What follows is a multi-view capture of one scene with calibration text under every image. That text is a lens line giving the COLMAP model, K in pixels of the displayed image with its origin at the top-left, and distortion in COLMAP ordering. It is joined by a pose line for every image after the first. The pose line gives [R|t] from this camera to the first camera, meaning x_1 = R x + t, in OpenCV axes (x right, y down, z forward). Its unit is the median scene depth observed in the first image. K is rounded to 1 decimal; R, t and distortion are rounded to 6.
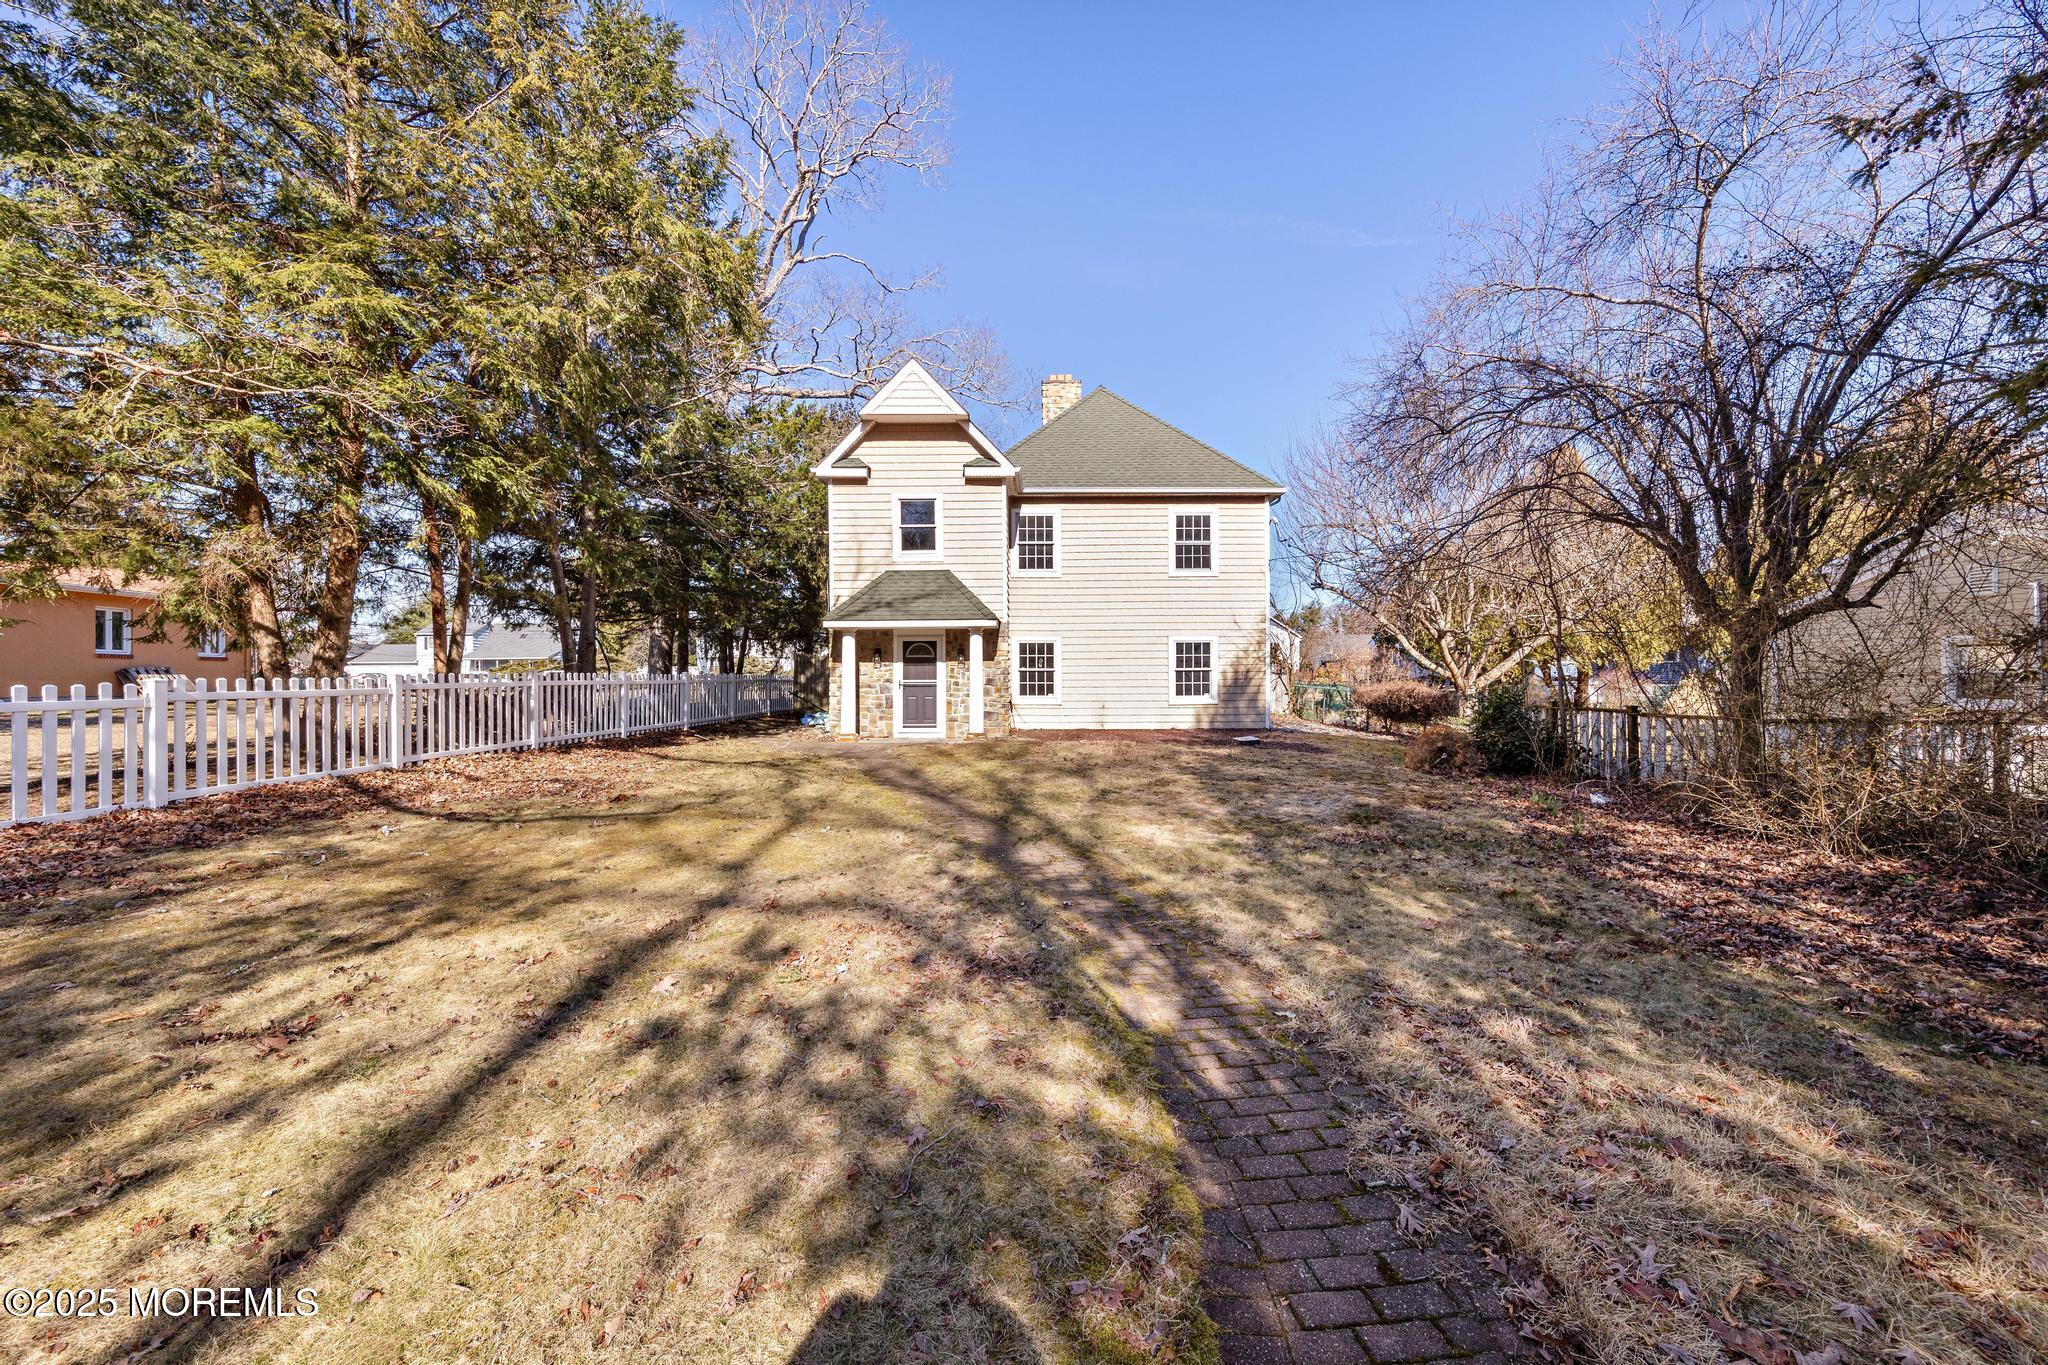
lens RADIAL K [[770.4, 0, 1033.9], [0, 770.4, 681.3], [0, 0, 1]] dist [0.009171, -0.000036]
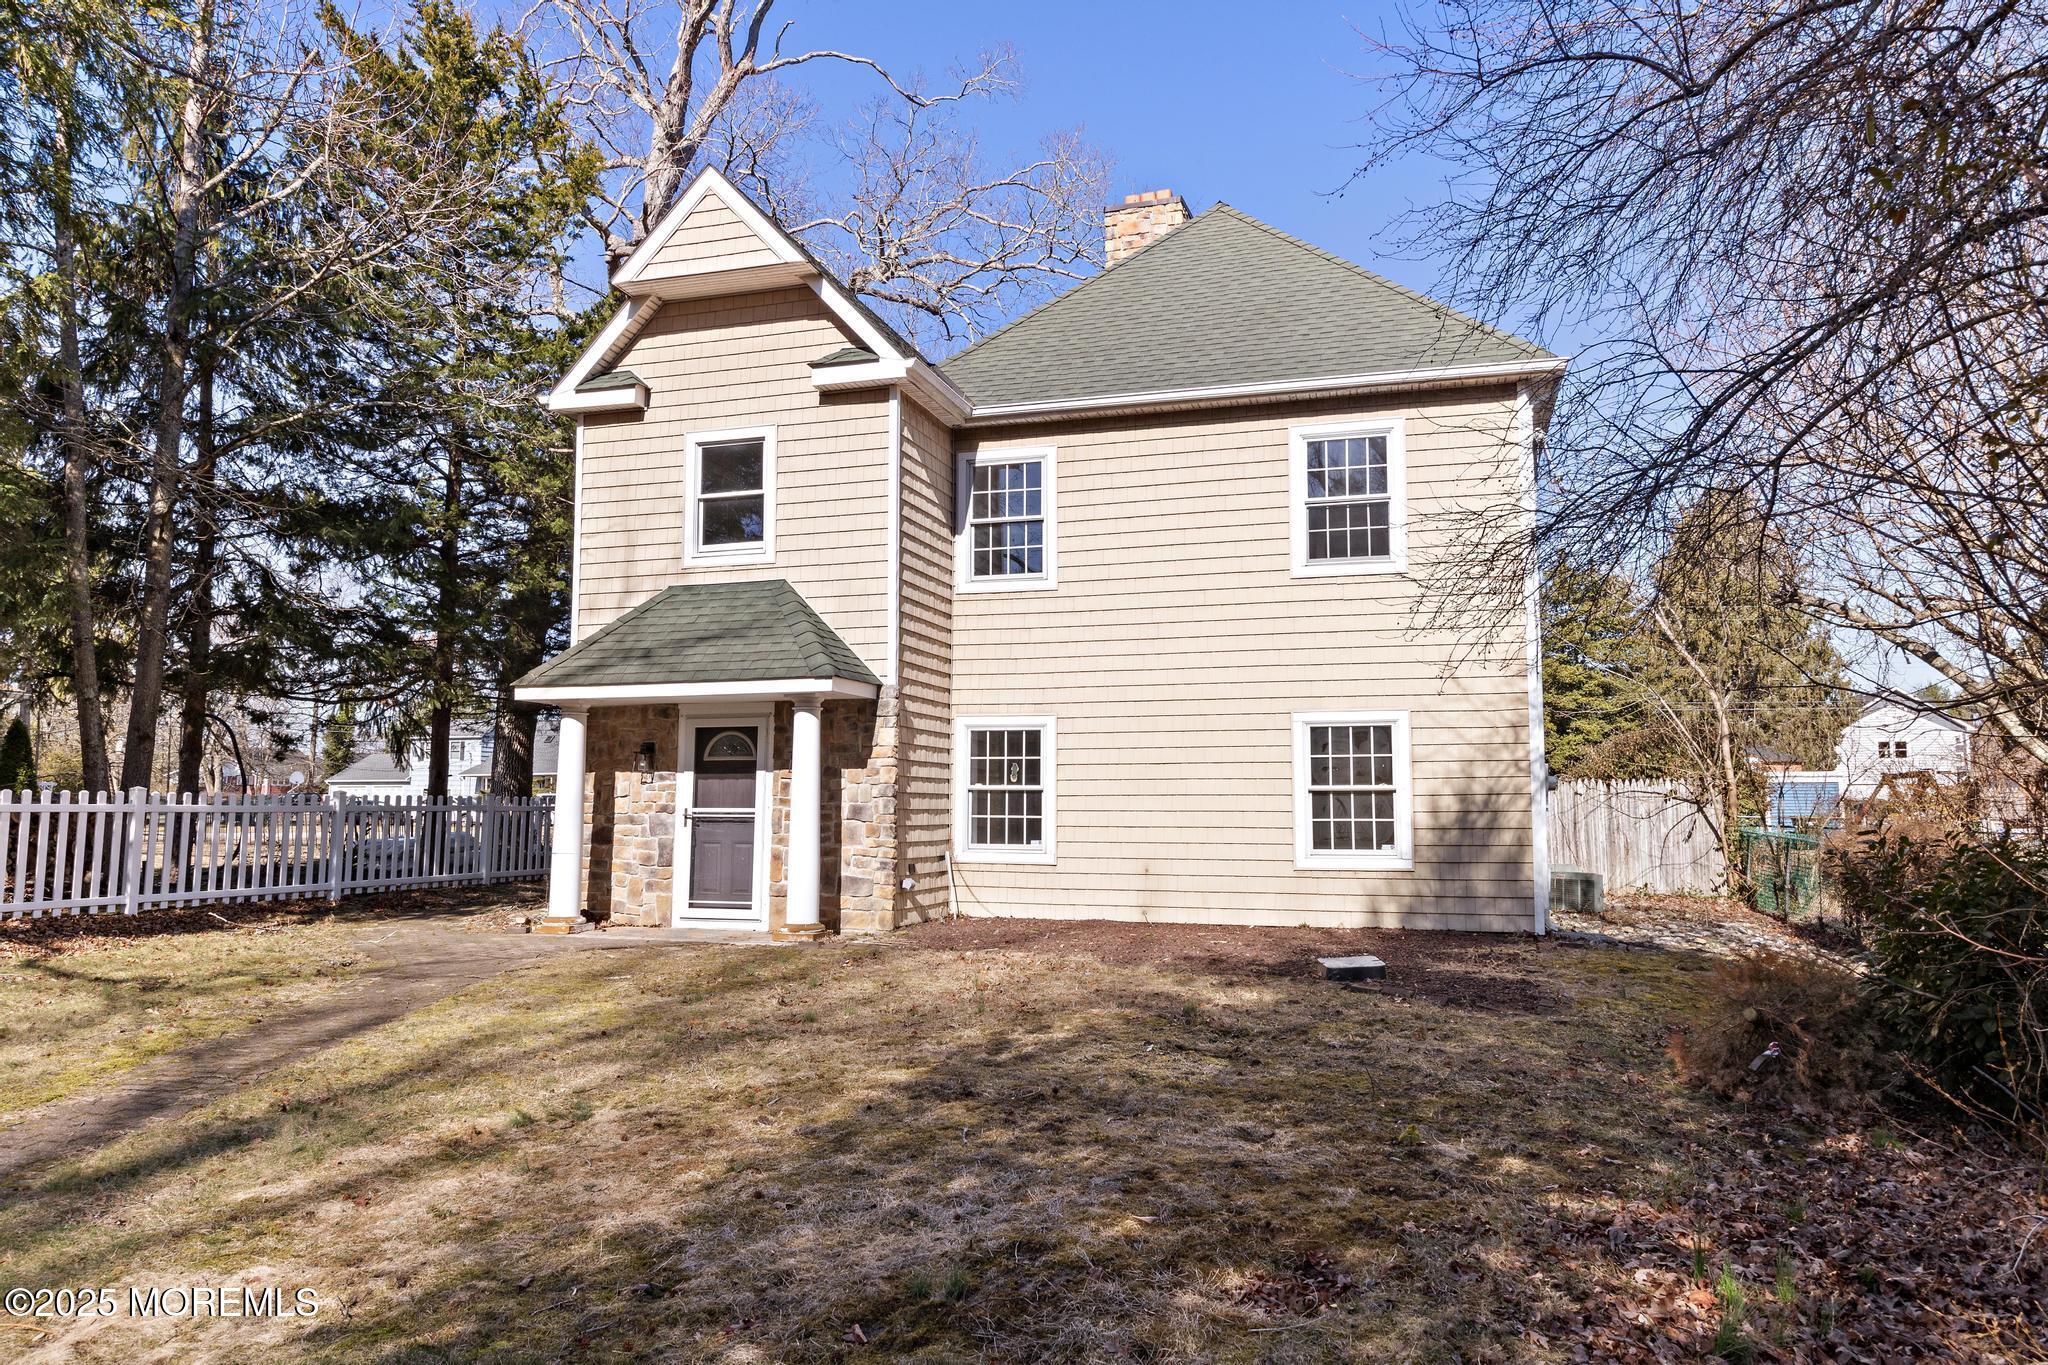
lens RADIAL K [[1346.3, 0, 1035.2], [0, 1346.3, 680.3], [0, 0, 1]] dist [0.009180, 0.001173]
pose [[0.955249, -0.021184, -0.295042, 0.277963], [-0.008196, 0.995154, -0.097988, -0.000379], [0.295688, 0.096021, 0.950446, 0.241691]]
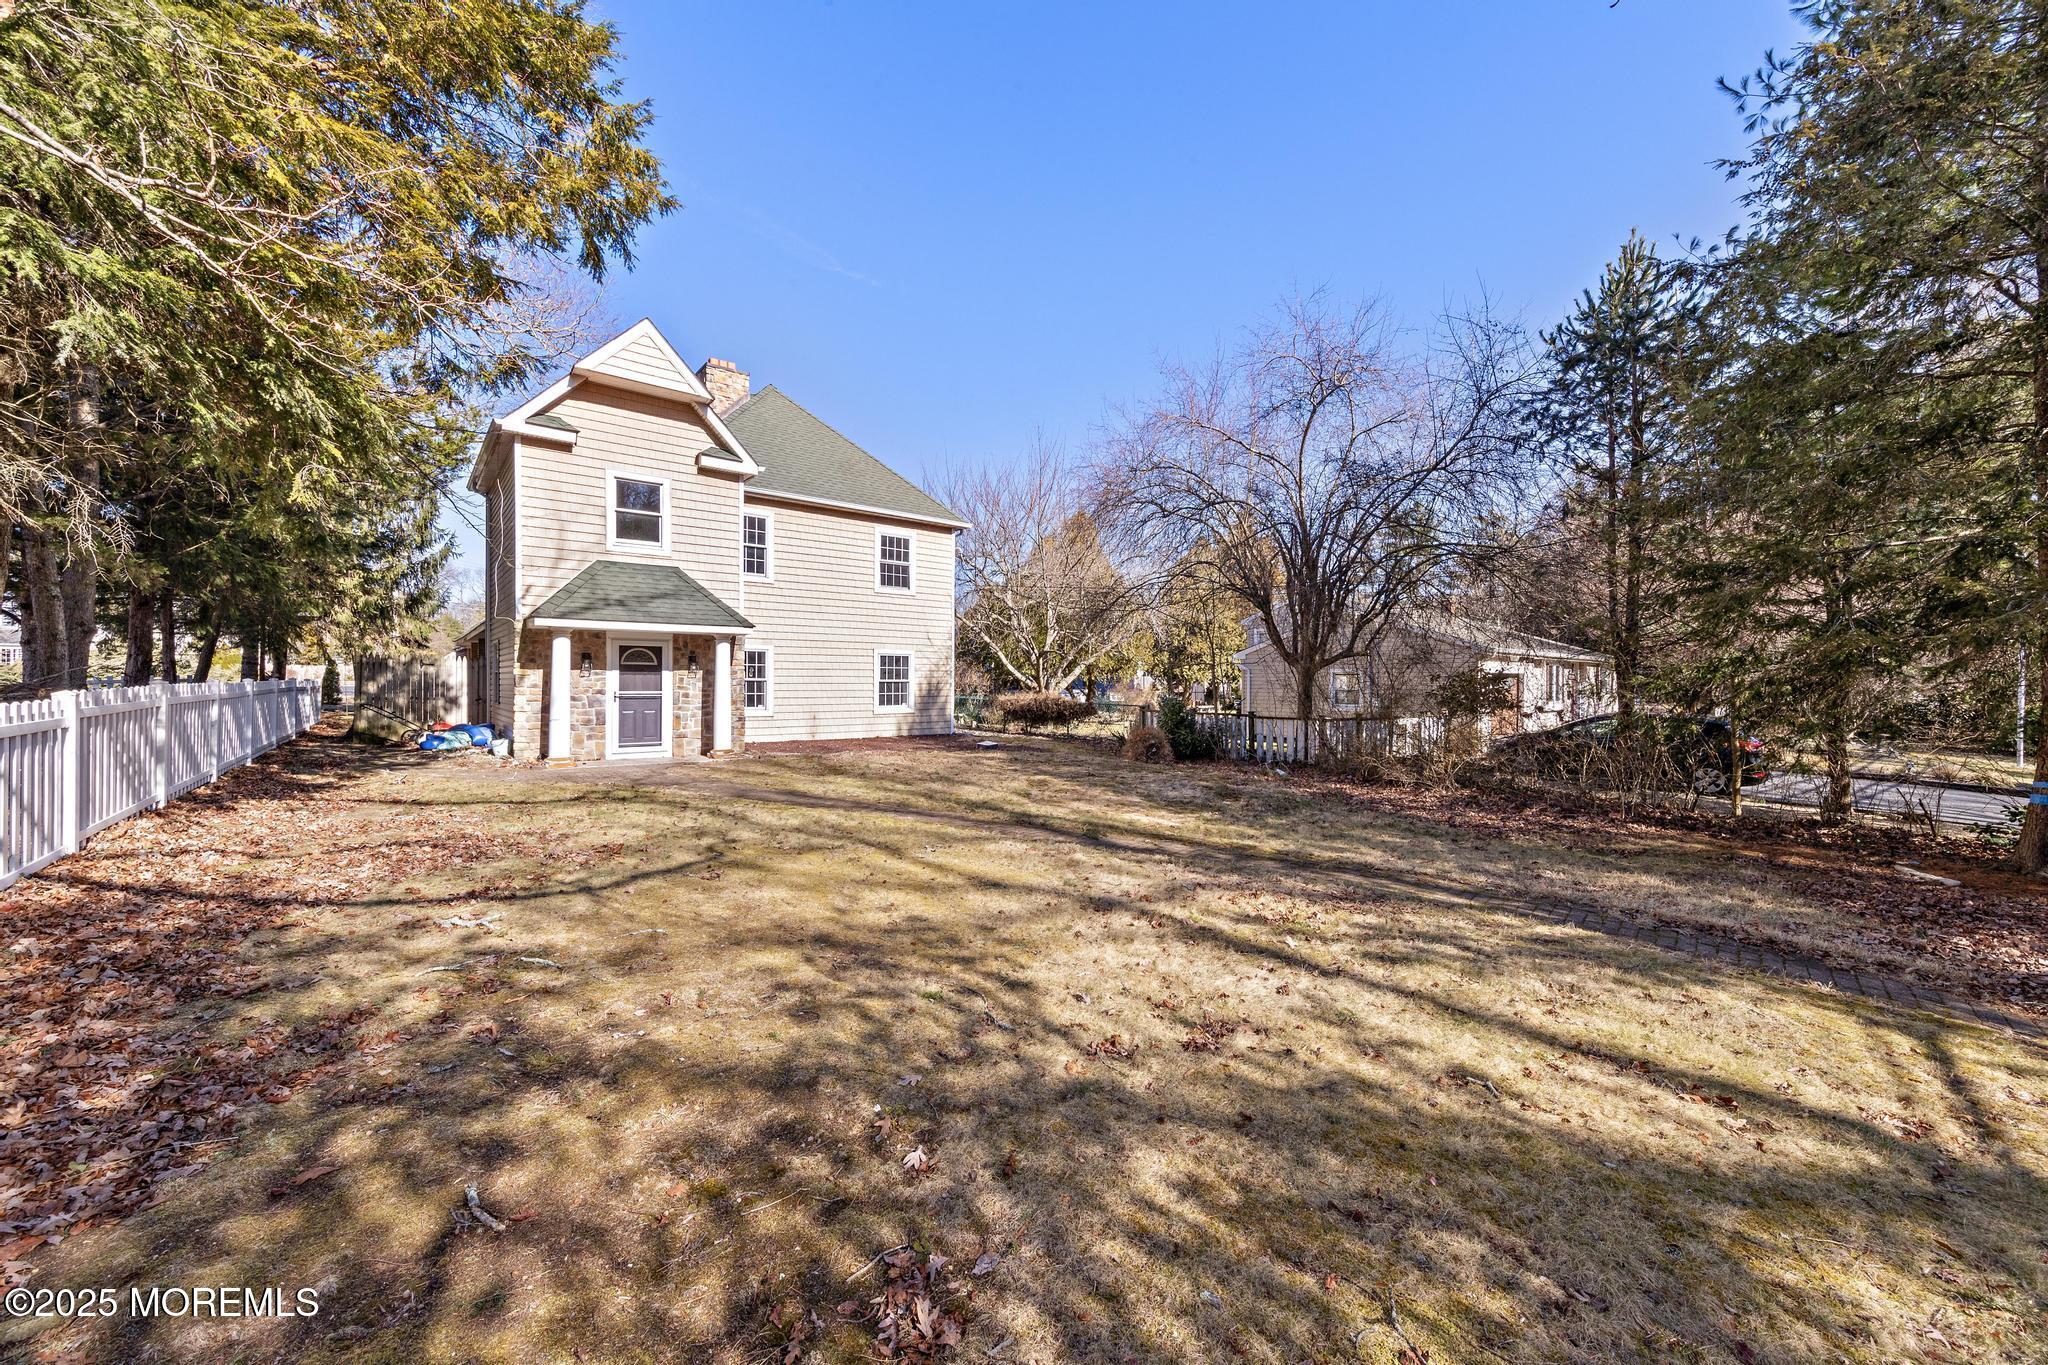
lens RADIAL K [[770.4, 0, 1033.9], [0, 770.4, 681.3], [0, 0, 1]] dist [0.009171, -0.000036]
pose [[0.772980, 0.008571, 0.634372, -0.343677], [-0.005571, 0.999962, -0.006721, -0.009128], [-0.634406, 0.001661, 0.772998, 0.052629]]
